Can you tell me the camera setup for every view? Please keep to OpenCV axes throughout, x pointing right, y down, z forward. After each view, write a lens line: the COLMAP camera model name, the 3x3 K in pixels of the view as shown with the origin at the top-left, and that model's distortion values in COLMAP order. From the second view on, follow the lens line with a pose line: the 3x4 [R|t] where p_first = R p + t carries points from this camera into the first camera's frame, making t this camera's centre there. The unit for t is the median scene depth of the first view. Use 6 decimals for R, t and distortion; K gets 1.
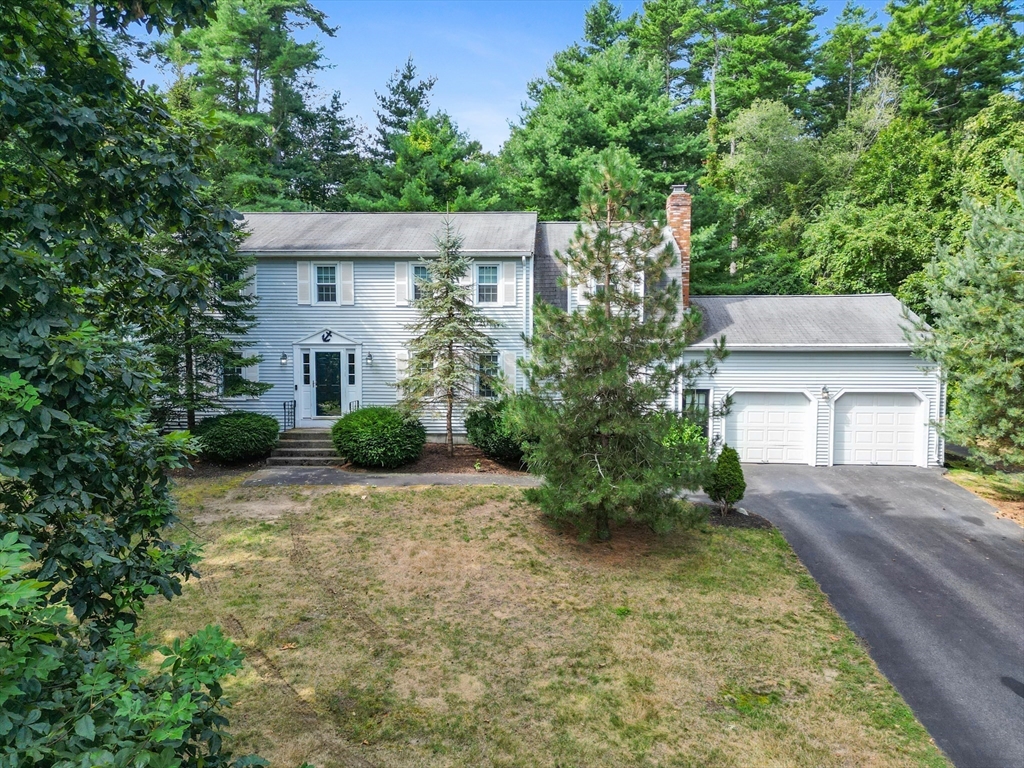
lens RADIAL K [[714.3, 0, 515.0], [0, 714.3, 381.0], [0, 0, 1]] dist [0.093737, -0.086545]
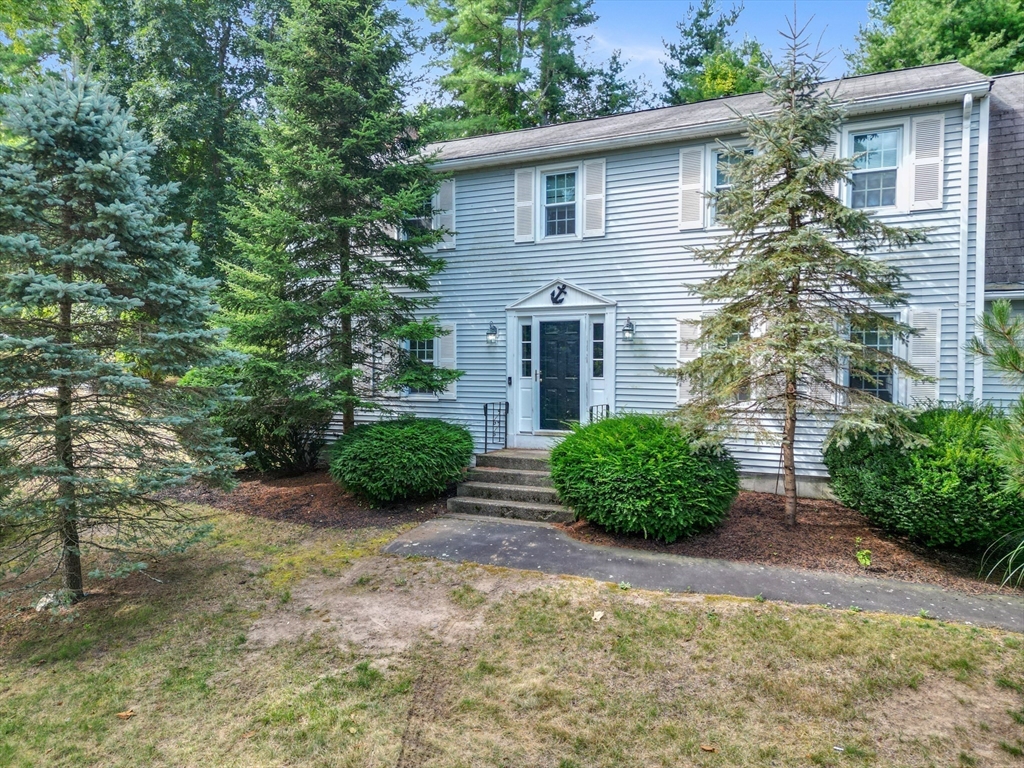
lens RADIAL K [[714.3, 0, 515.0], [0, 714.3, 381.0], [0, 0, 1]] dist [0.093737, -0.086545]
pose [[0.924763, 0.010273, -0.380405, -0.074359], [-0.023379, 0.999281, -0.029848, 0.027521], [0.379825, 0.036496, 0.924338, 0.463286]]
